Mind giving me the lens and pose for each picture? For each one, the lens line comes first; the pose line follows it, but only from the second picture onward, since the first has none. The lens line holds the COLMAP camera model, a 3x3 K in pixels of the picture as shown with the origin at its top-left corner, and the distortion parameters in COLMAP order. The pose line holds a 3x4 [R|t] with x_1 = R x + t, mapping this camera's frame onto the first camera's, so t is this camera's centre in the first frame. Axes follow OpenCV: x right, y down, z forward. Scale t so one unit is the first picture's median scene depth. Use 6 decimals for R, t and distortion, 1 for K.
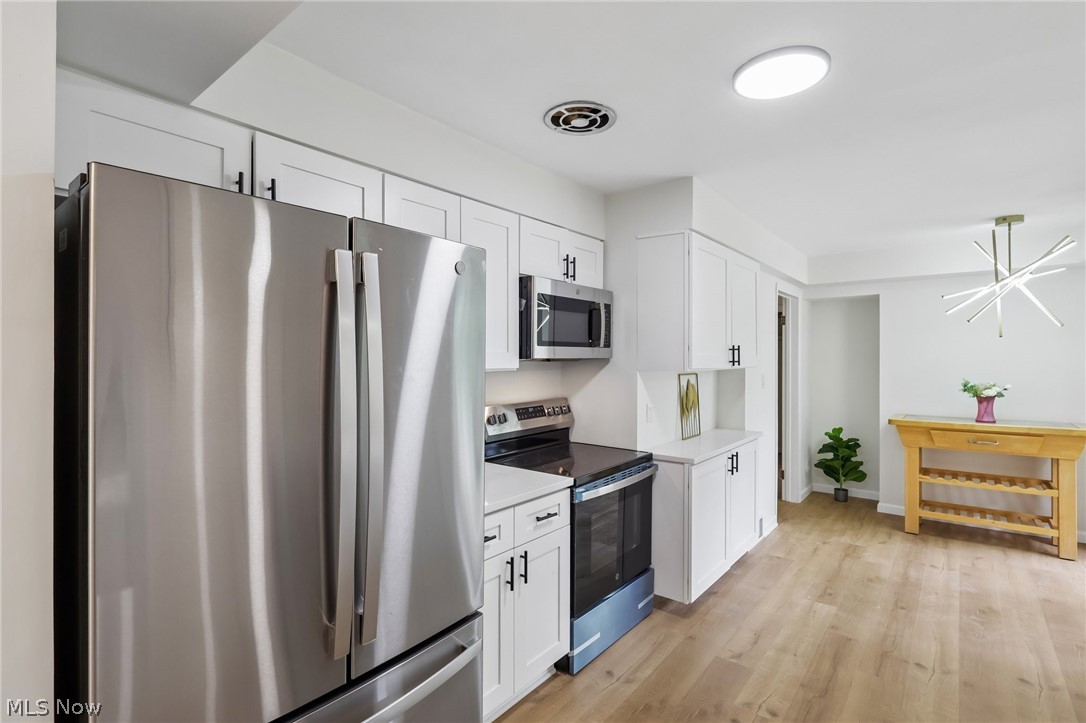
lens RADIAL K [[520.1, 0, 541.7], [0, 520.1, 342.7], [0, 0, 1]] dist [-0.001245, 0.000152]
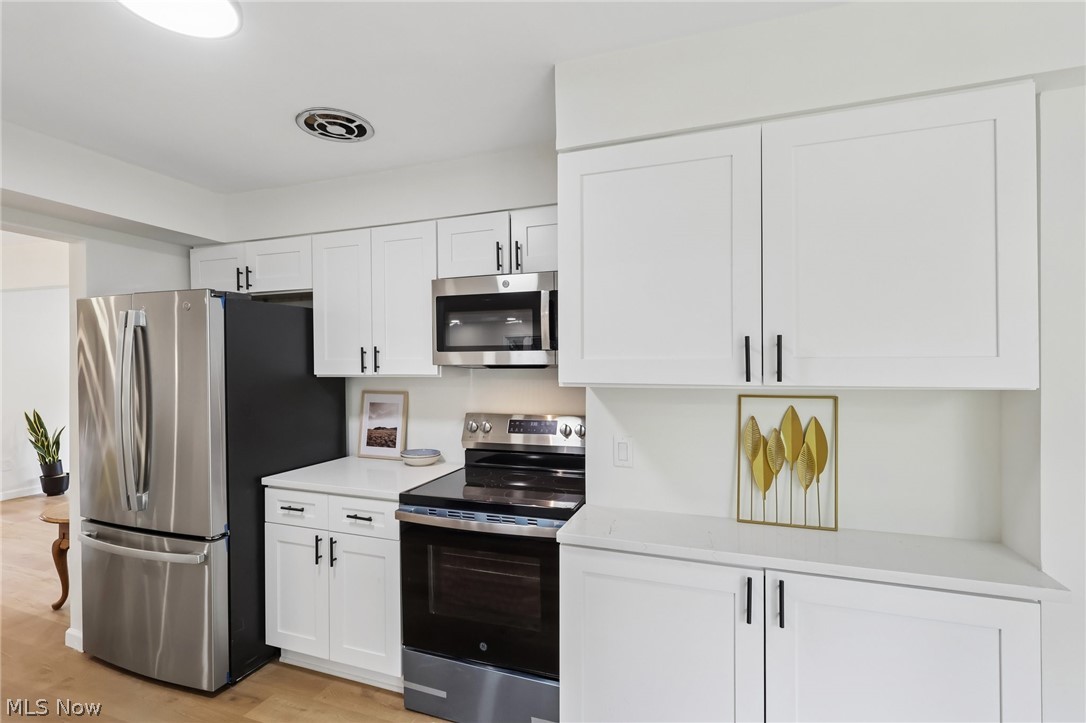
lens RADIAL K [[513.8, 0, 544.0], [0, 513.8, 352.8], [0, 0, 1]] dist [-0.002311, -0.000412]
pose [[0.317408, -0.027526, -0.947889, 0.807532], [0.024512, 0.999483, -0.020816, 0.027765], [0.947972, -0.016627, 0.317919, 0.755290]]
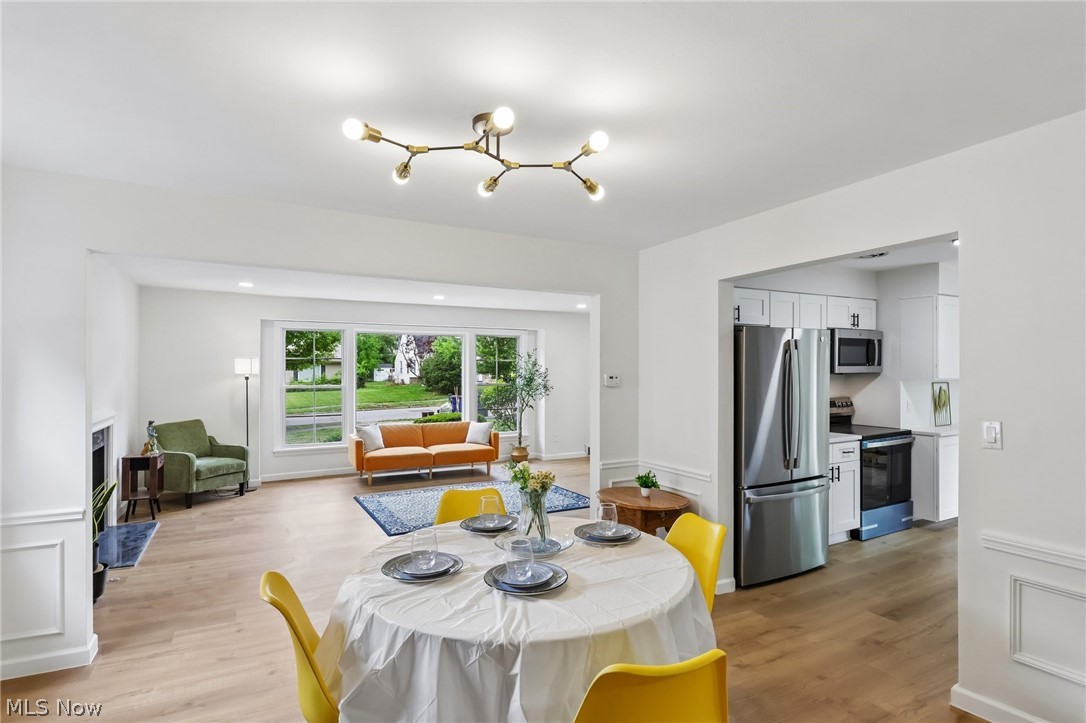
lens RADIAL K [[552.1, 0, 543.0], [0, 552.1, 361.5], [0, 0, 1]] dist [-0.020292, 0.000988]
pose [[0.922836, -0.008727, -0.385095, -0.188020], [0.014674, 0.999814, 0.012508, -0.041737], [0.384914, -0.017194, 0.922792, -1.007520]]
